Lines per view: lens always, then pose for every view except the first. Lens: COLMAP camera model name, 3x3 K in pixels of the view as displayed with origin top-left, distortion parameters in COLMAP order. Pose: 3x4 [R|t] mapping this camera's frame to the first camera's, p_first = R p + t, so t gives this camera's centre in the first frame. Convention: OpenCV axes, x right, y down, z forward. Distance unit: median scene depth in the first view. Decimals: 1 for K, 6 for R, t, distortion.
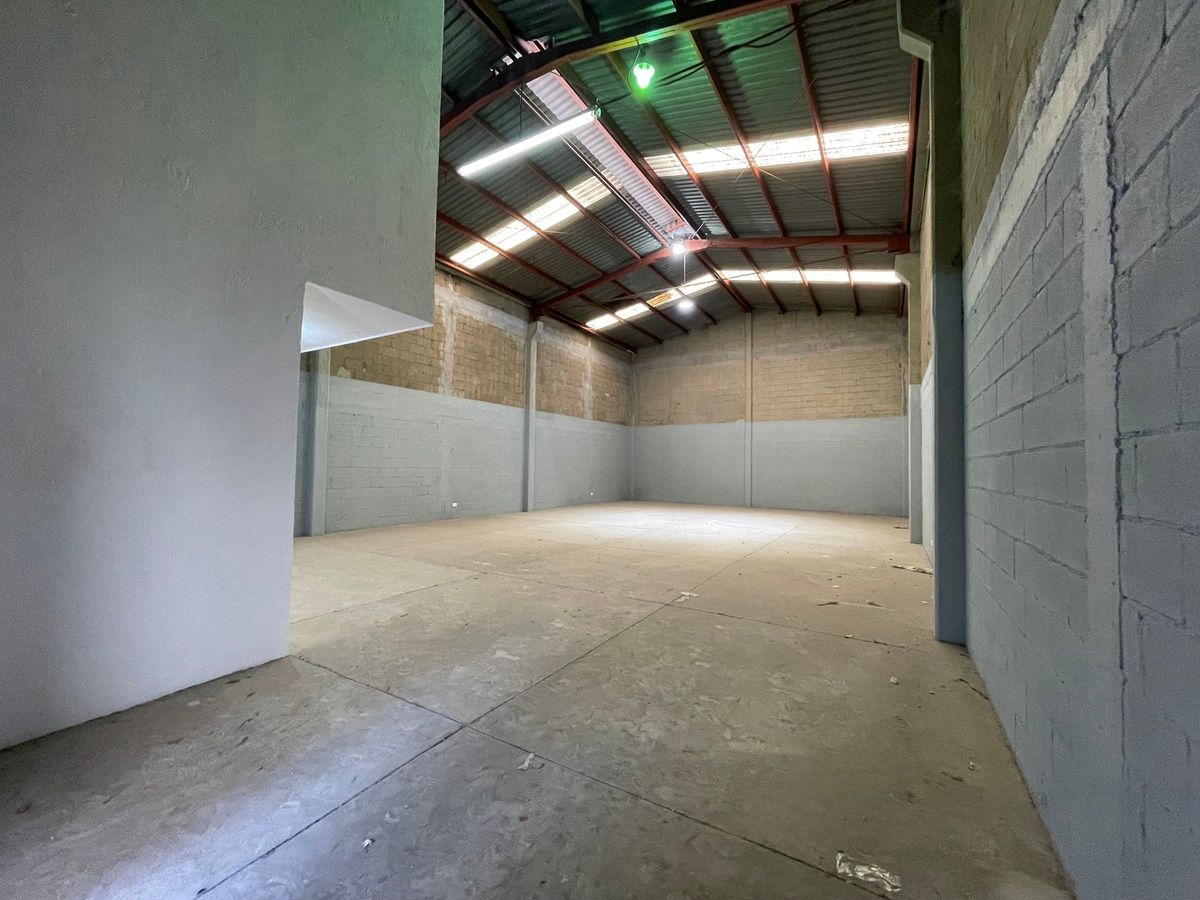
lens RADIAL K [[486.1, 0, 599.5], [0, 486.1, 449.9], [0, 0, 1]] dist [-0.002077, -0.000151]
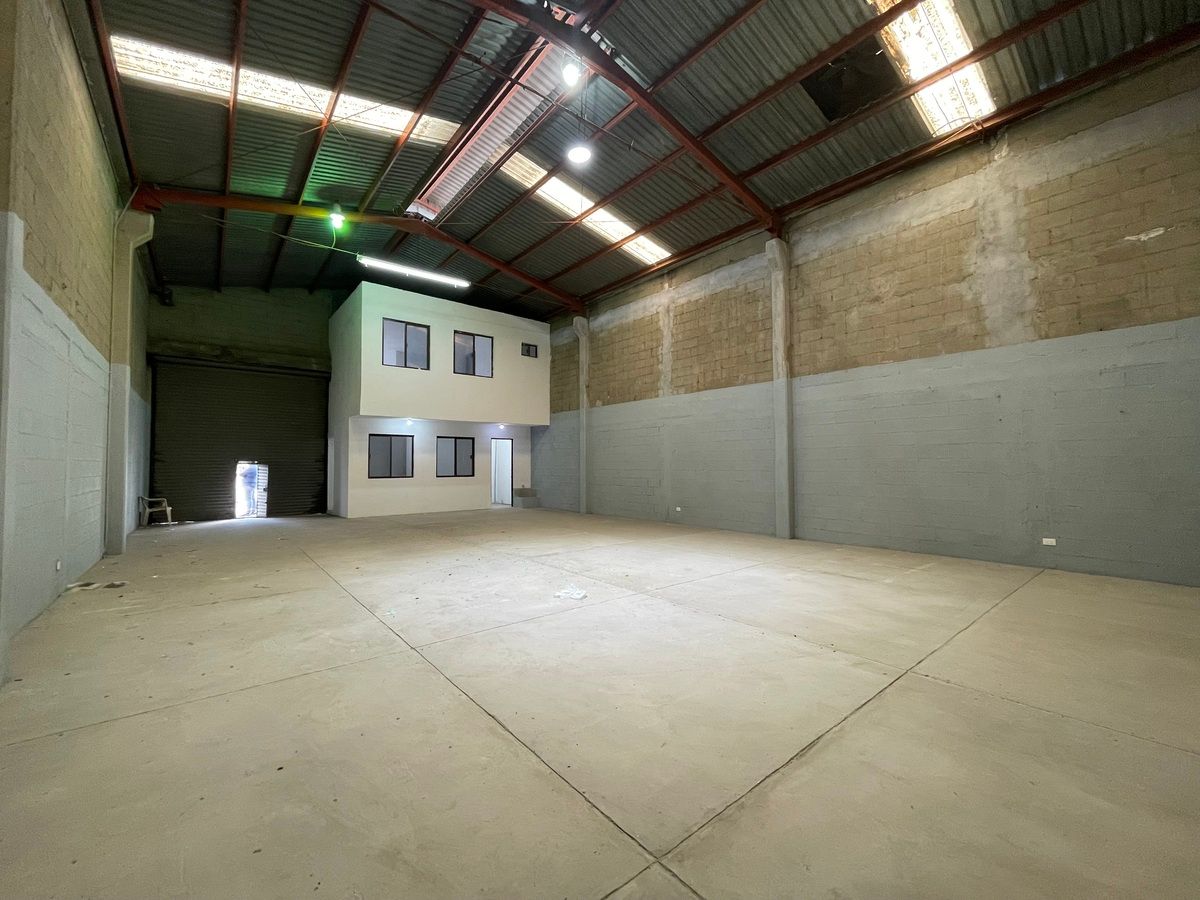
lens RADIAL K [[486.1, 0, 601.3], [0, 486.1, 455.0], [0, 0, 1]] dist [-0.002077, -0.000151]
pose [[-0.331209, -0.041188, -0.942658, 0.611475], [0.026293, 0.998256, -0.052855, 0.050987], [0.943191, -0.042291, -0.329549, 1.115157]]
